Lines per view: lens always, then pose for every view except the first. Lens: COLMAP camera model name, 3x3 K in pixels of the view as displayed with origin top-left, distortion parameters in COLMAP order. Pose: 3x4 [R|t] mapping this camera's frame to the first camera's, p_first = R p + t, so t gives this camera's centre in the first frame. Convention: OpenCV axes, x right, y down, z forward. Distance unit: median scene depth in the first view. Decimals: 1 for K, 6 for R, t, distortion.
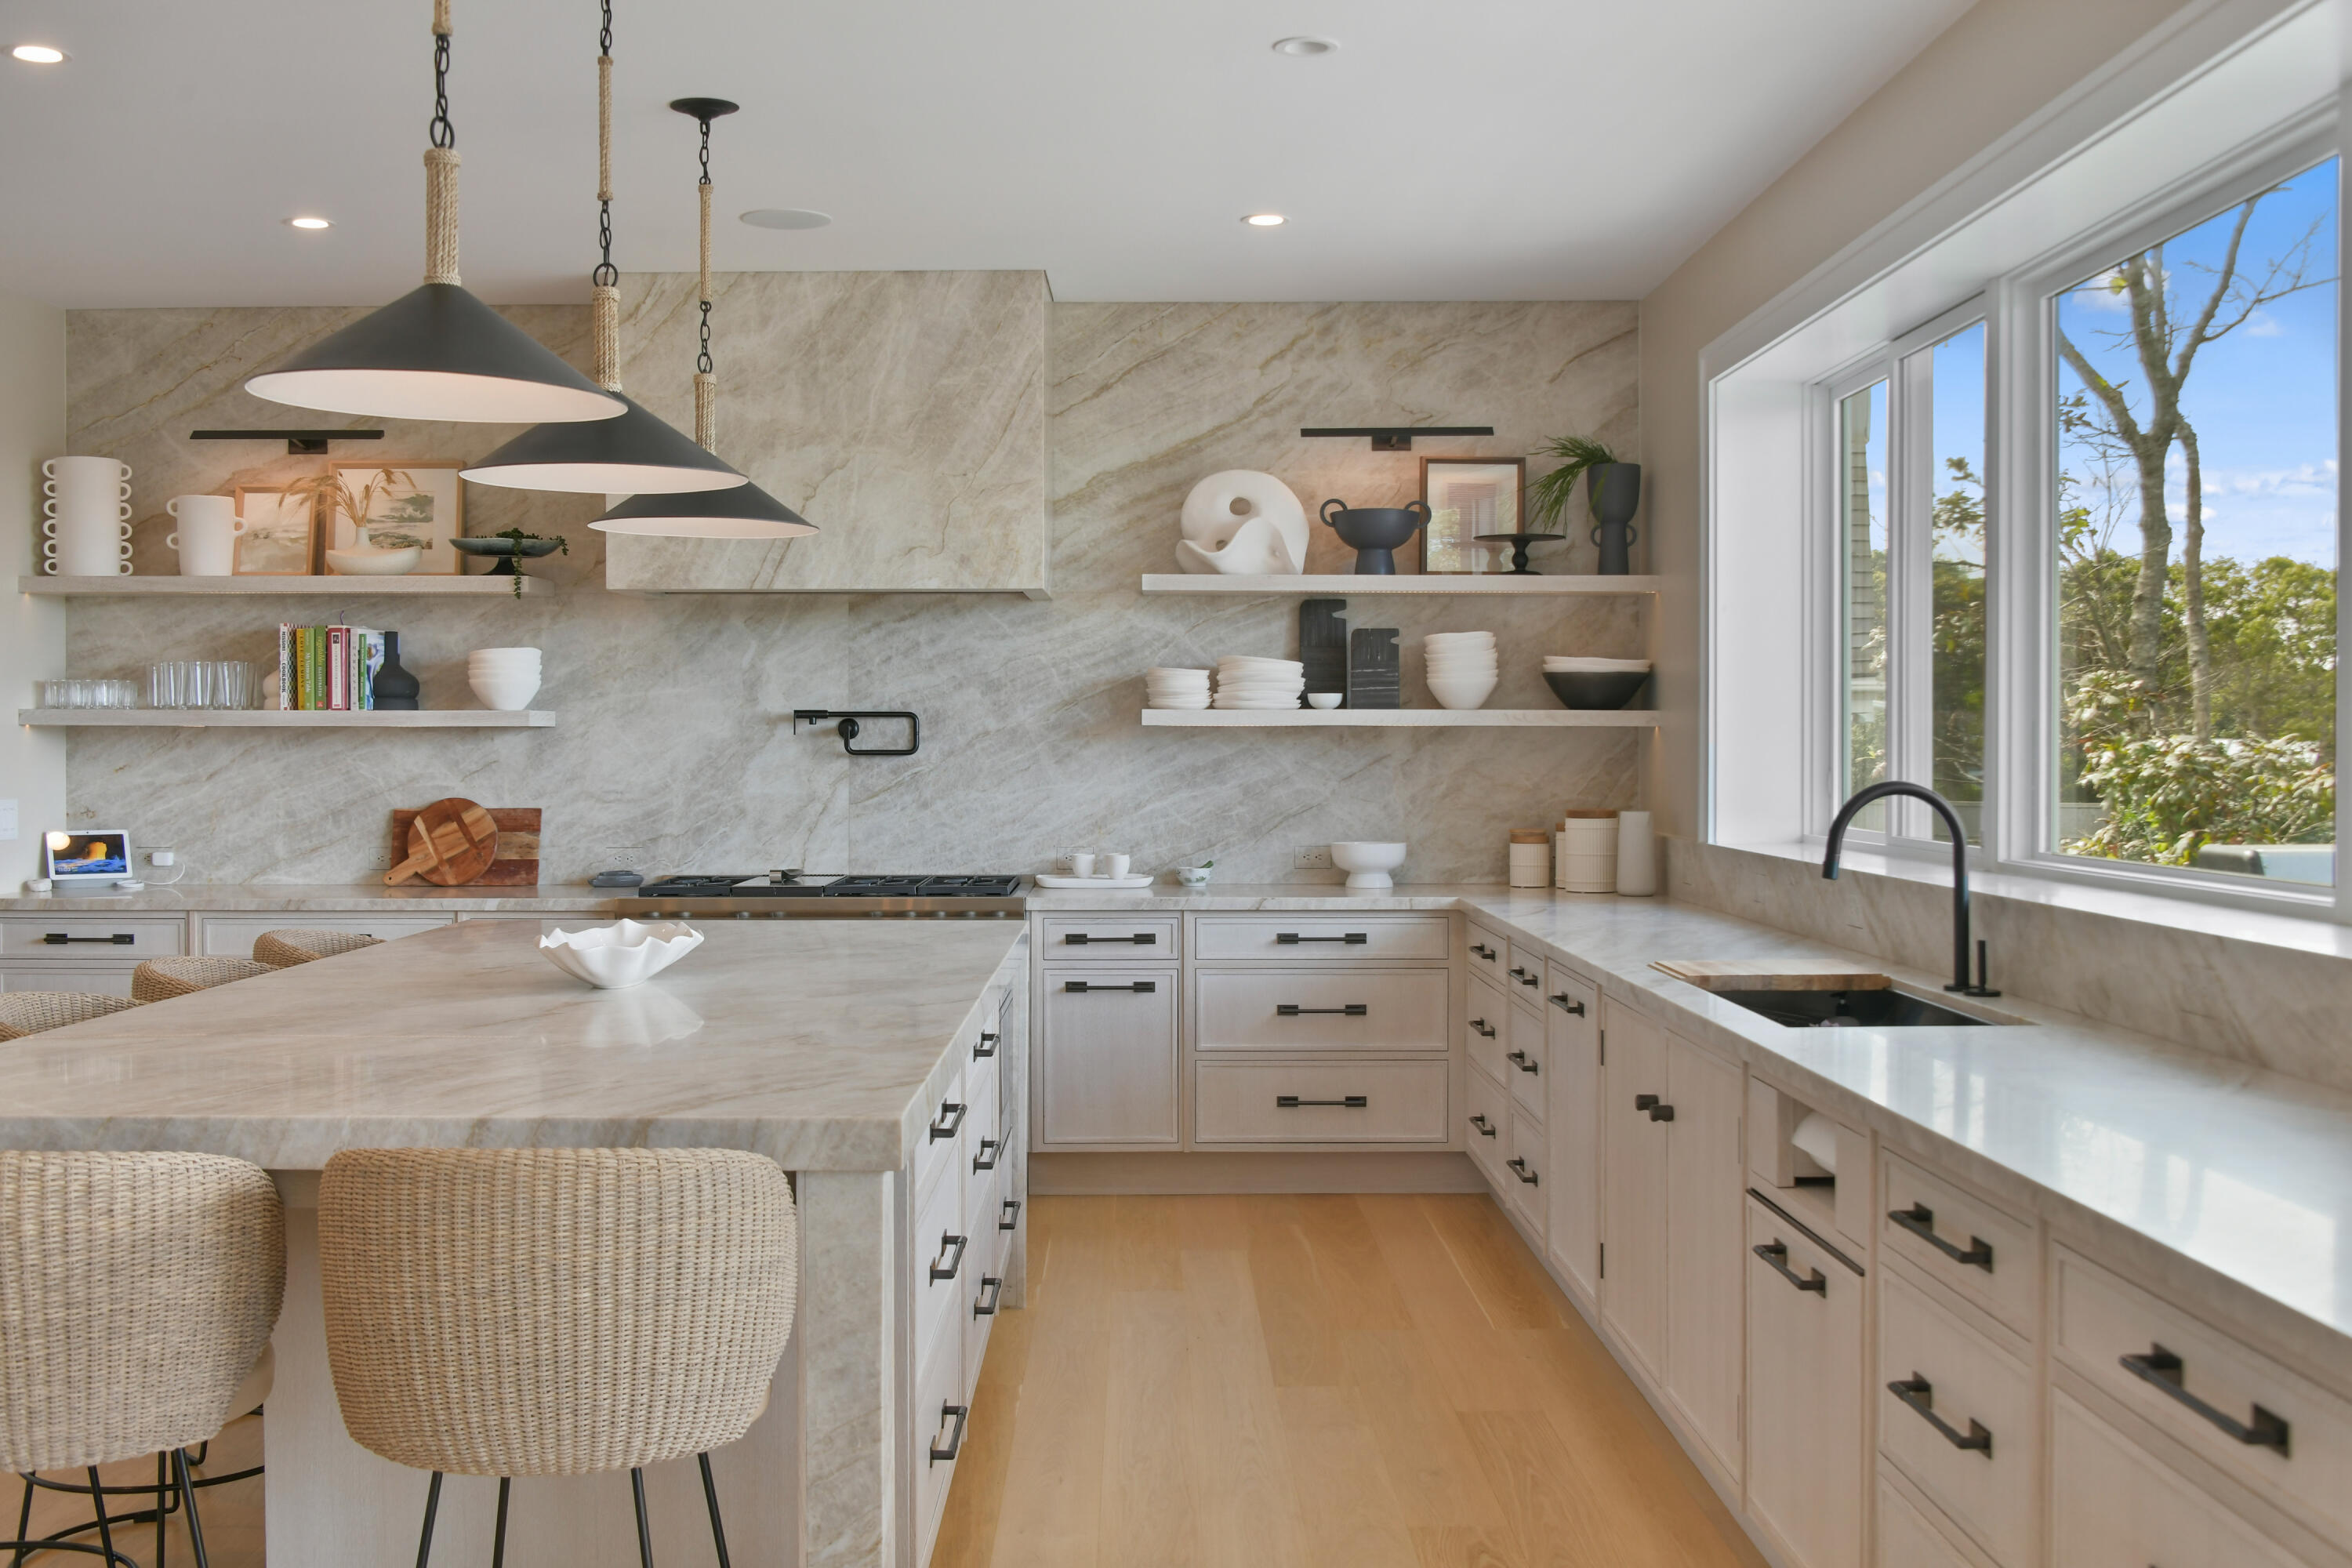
lens RADIAL K [[2313.5, 0, 1181.3], [0, 2313.5, 819.0], [0, 0, 1]] dist [-0.023413, 0.000000]
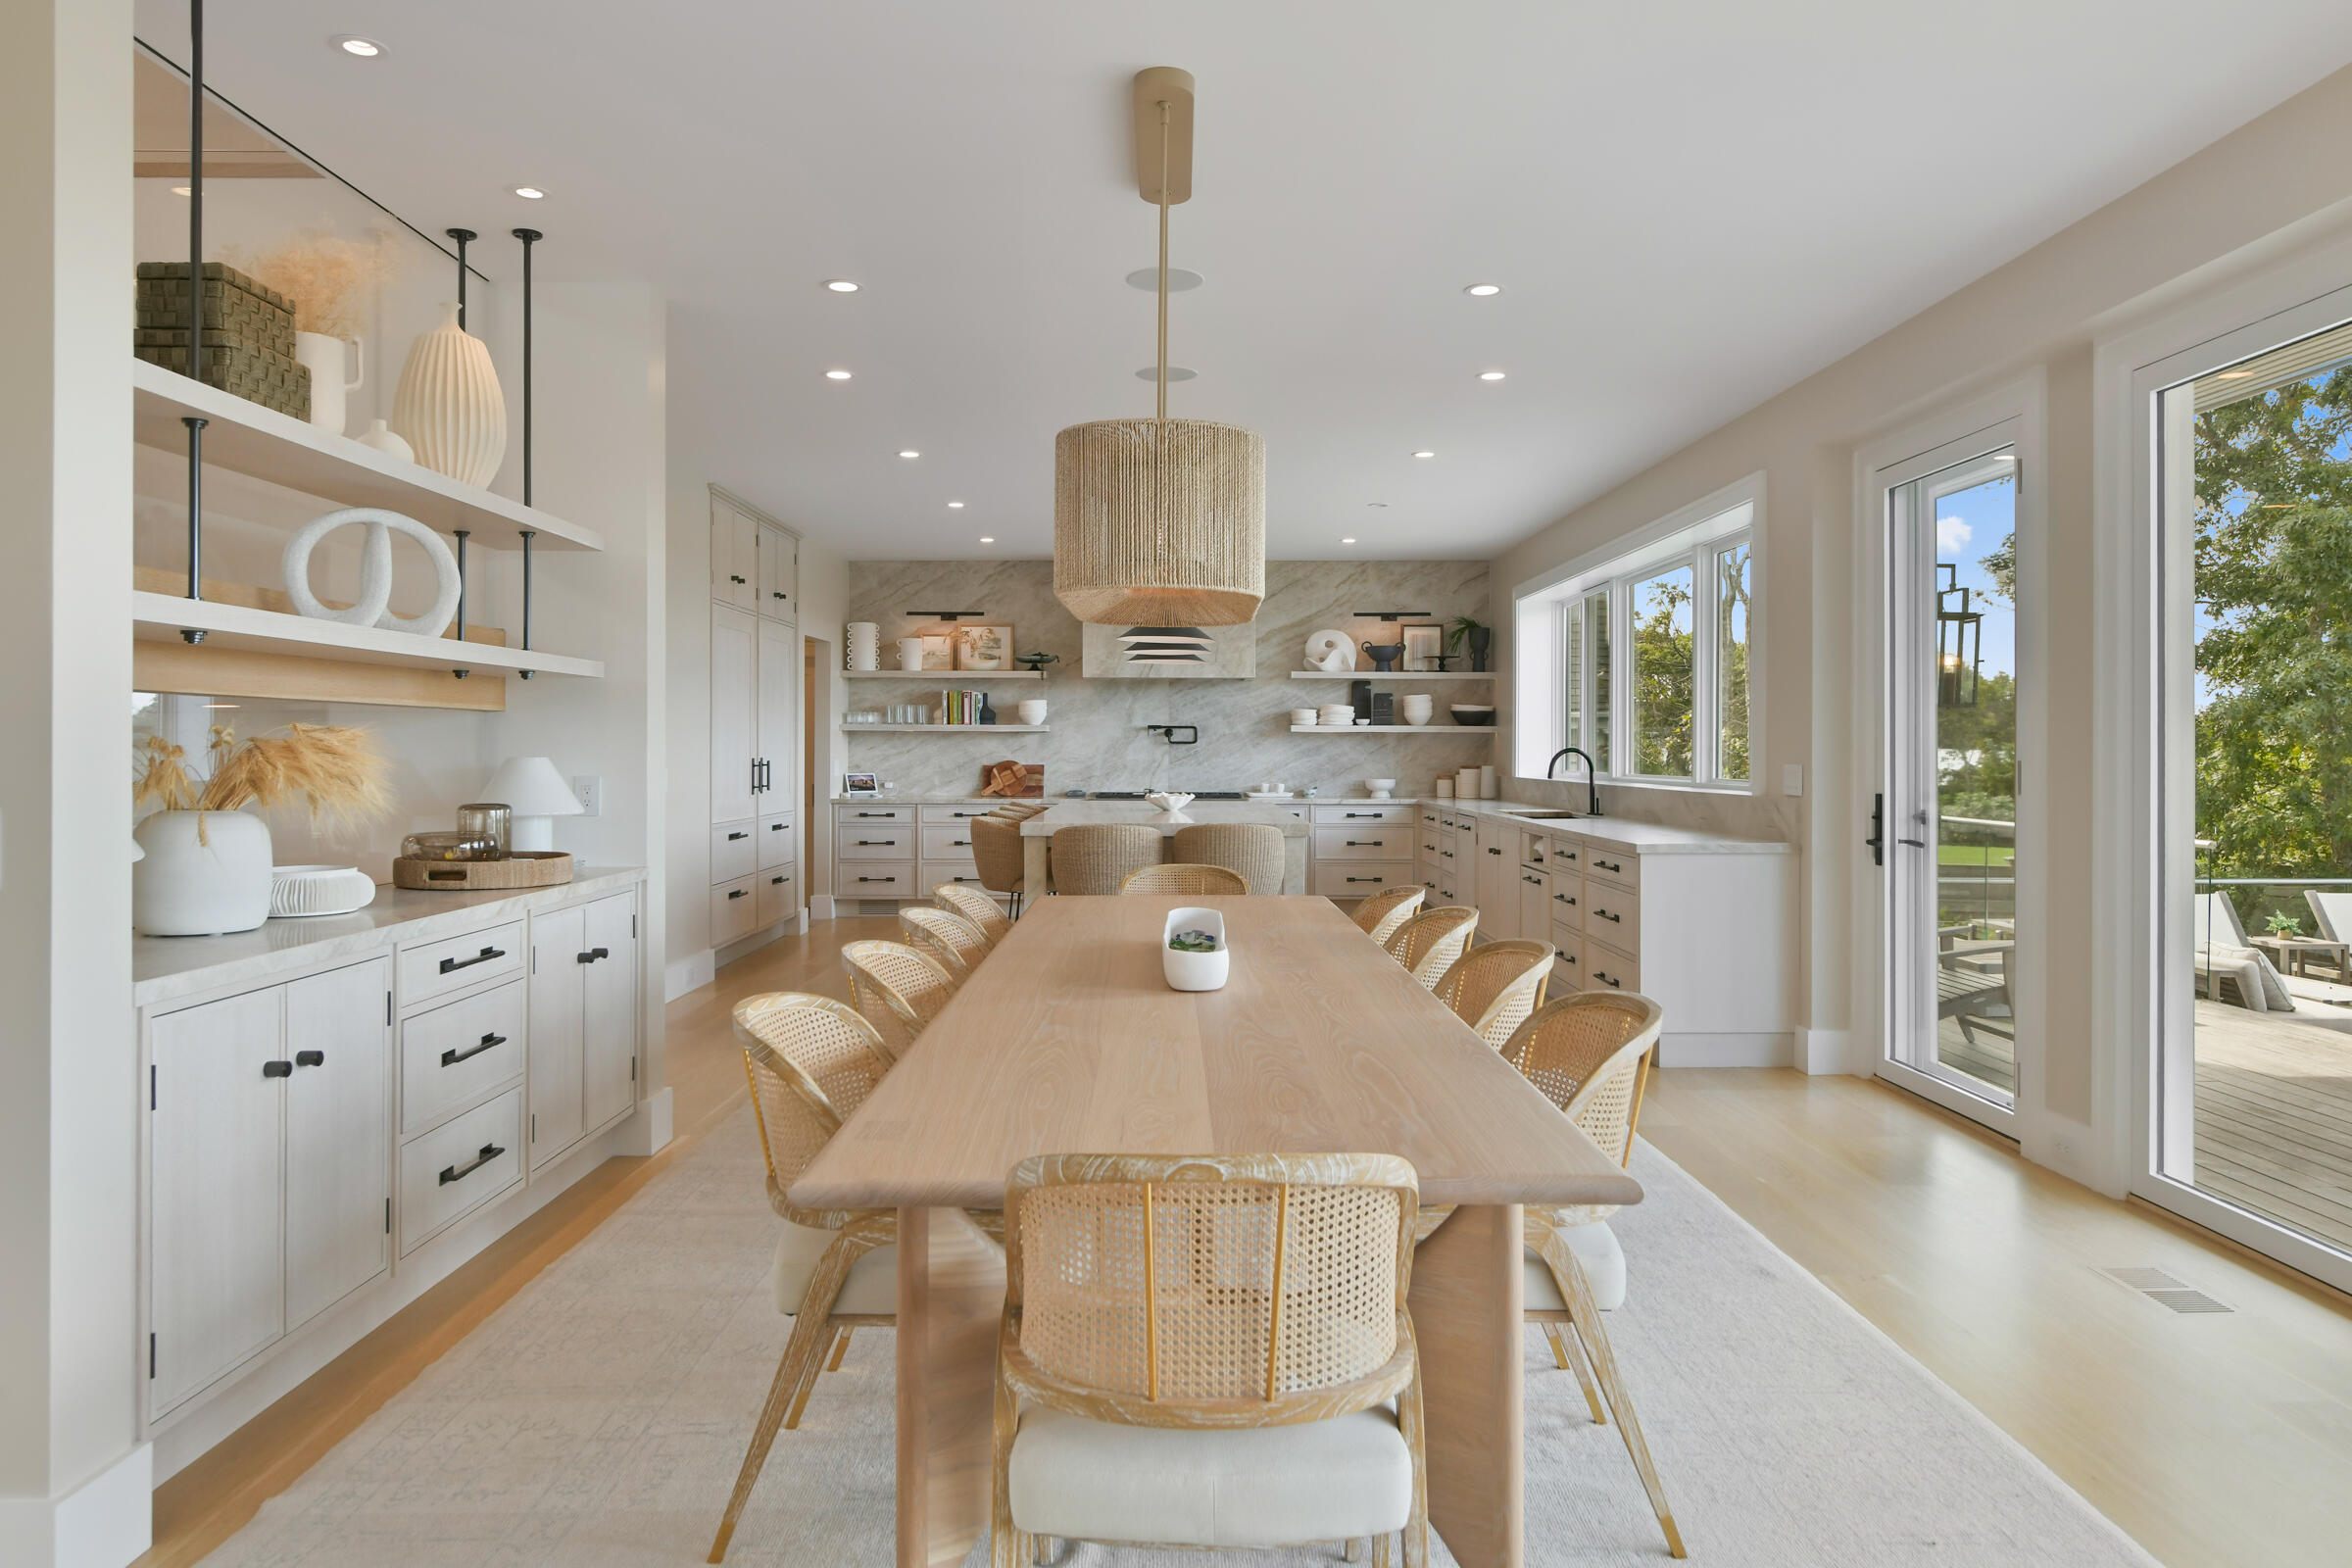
lens RADIAL K [[1554.5, 0, 1181.3], [0, 1554.5, 782.5], [0, 0, 1]] dist [0.000789, -0.000126]
pose [[0.999996, 0.002223, 0.001760, -0.135610], [-0.002204, 0.999940, -0.010765, 0.032361], [-0.001784, 0.010761, 0.999941, -0.670612]]
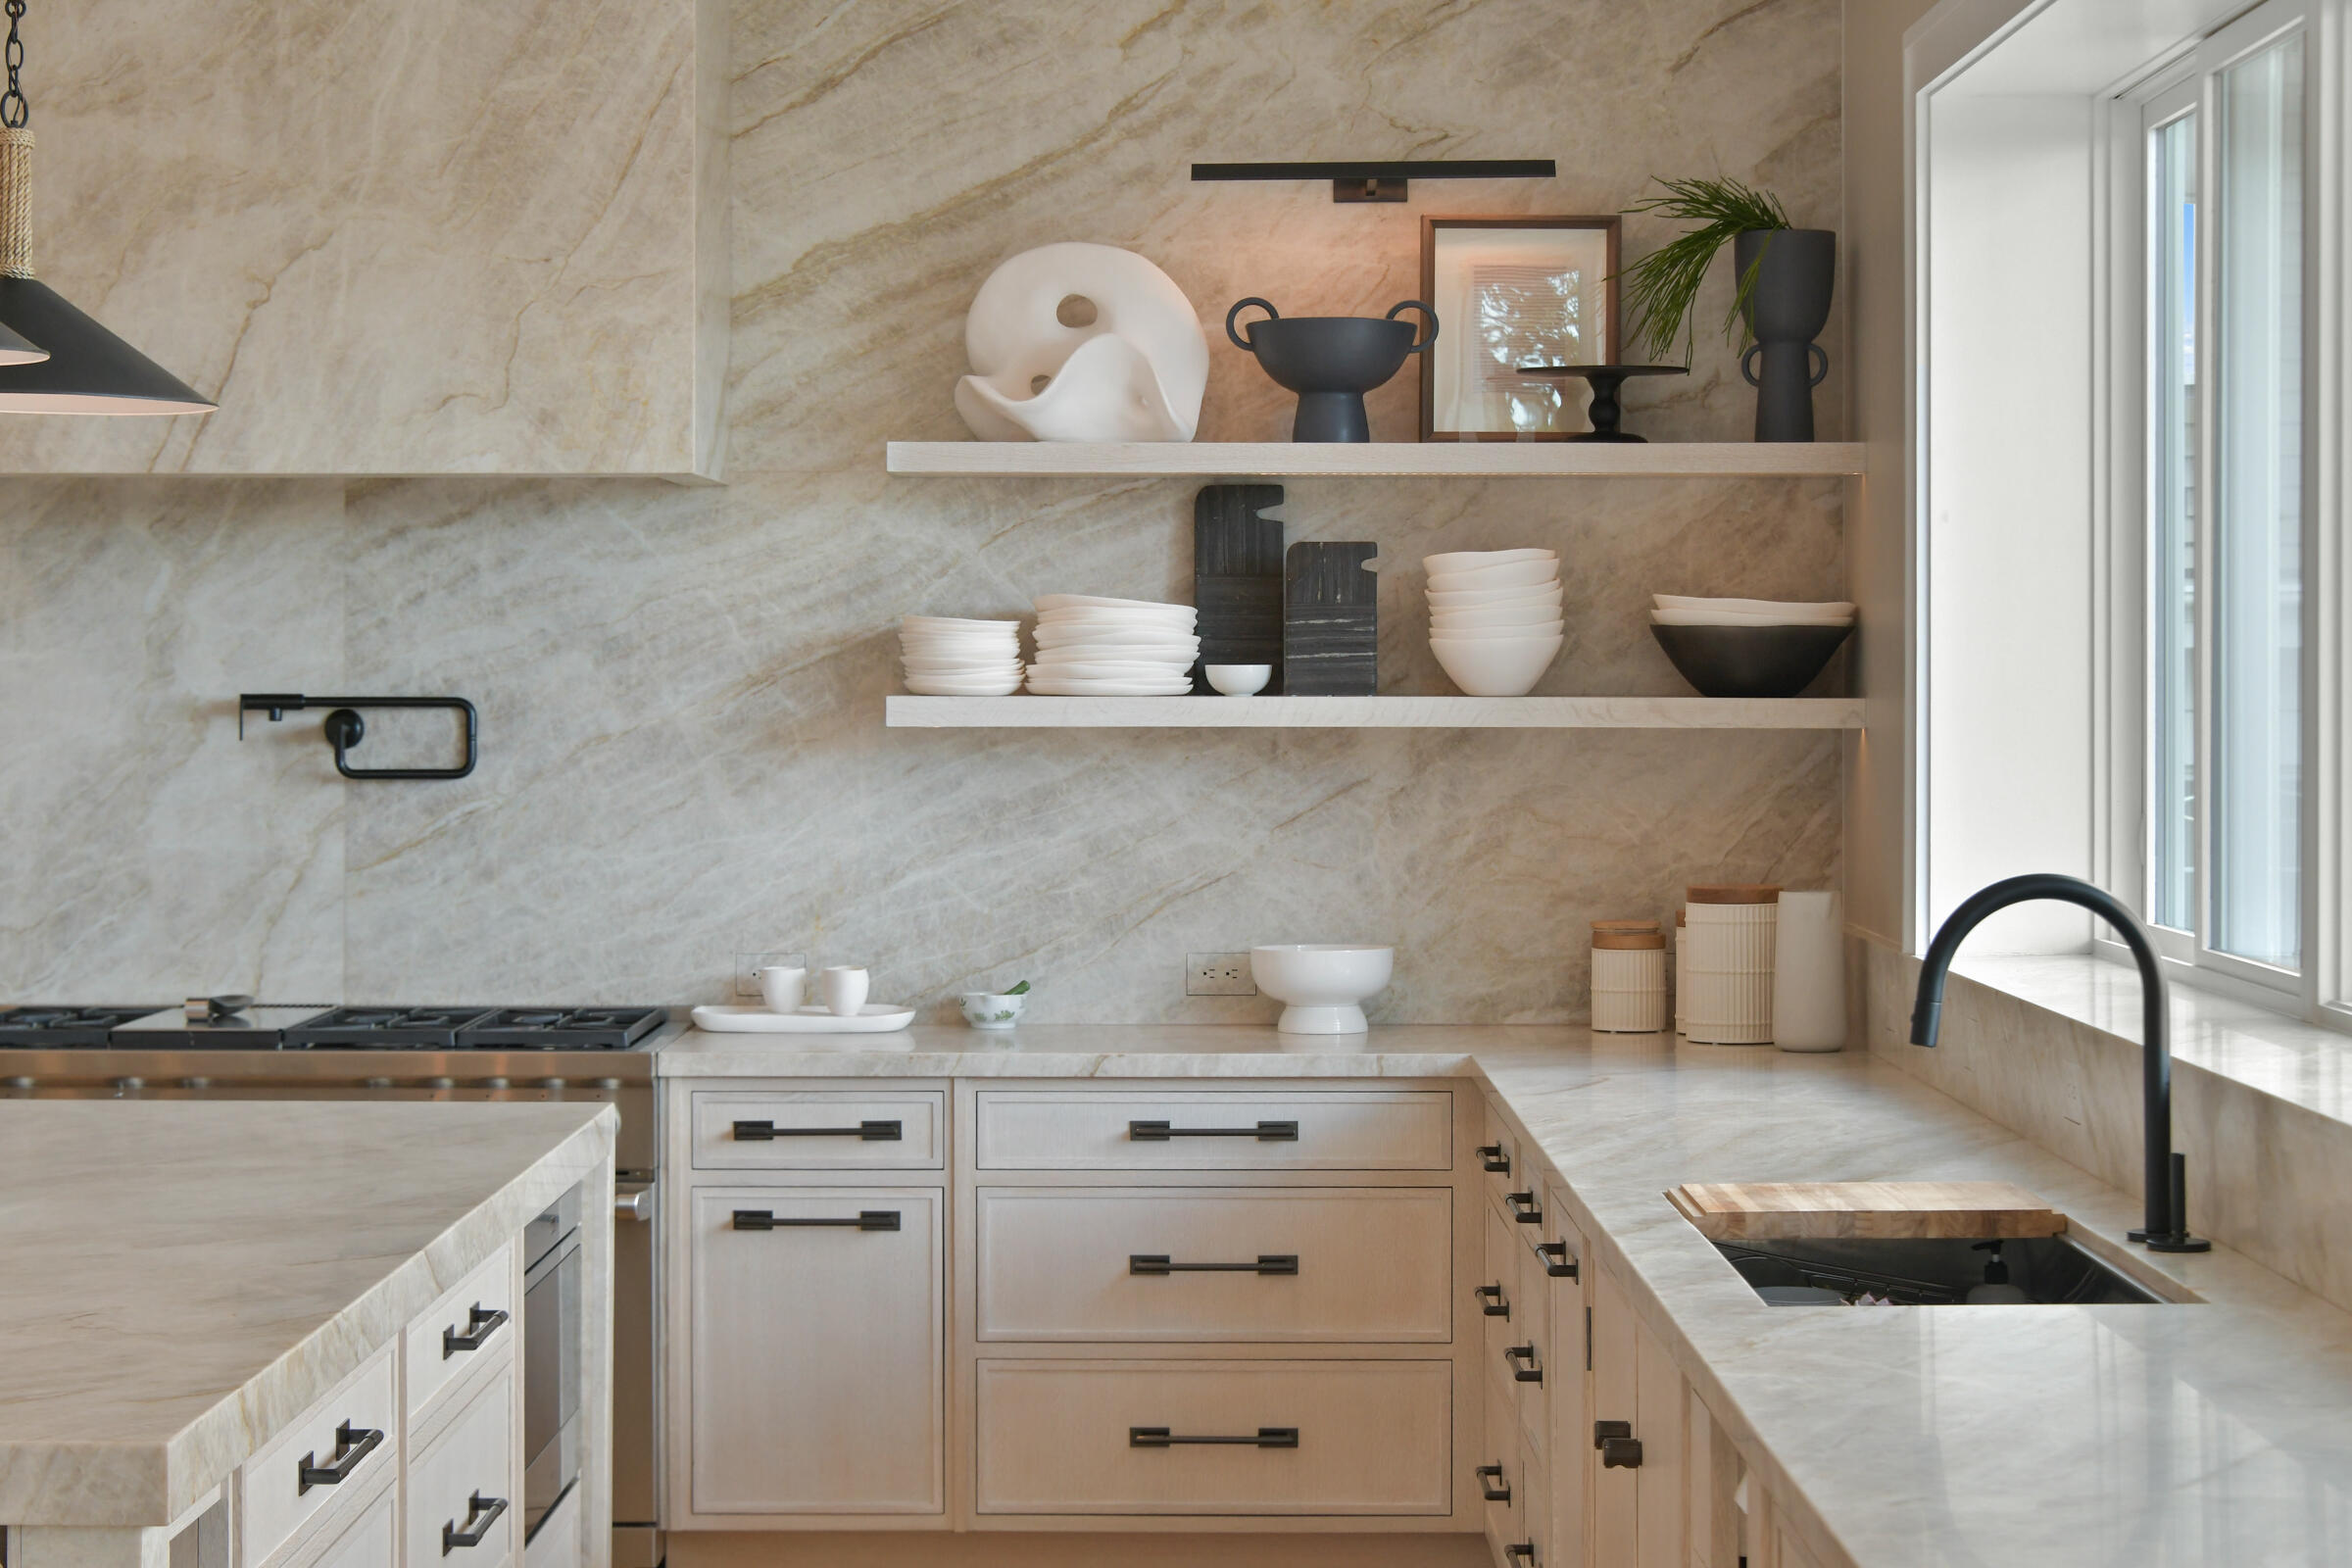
lens RADIAL K [[5065.3, 0, 1176.1], [0, 5065.3, 778.6], [0, 0, 1]] dist [-0.012497, 0.000000]
pose [[0.999760, 0.000978, -0.021886, 0.072874], [-0.001206, 0.999945, -0.010421, -0.016083], [0.021875, 0.010445, 0.999706, -0.156137]]
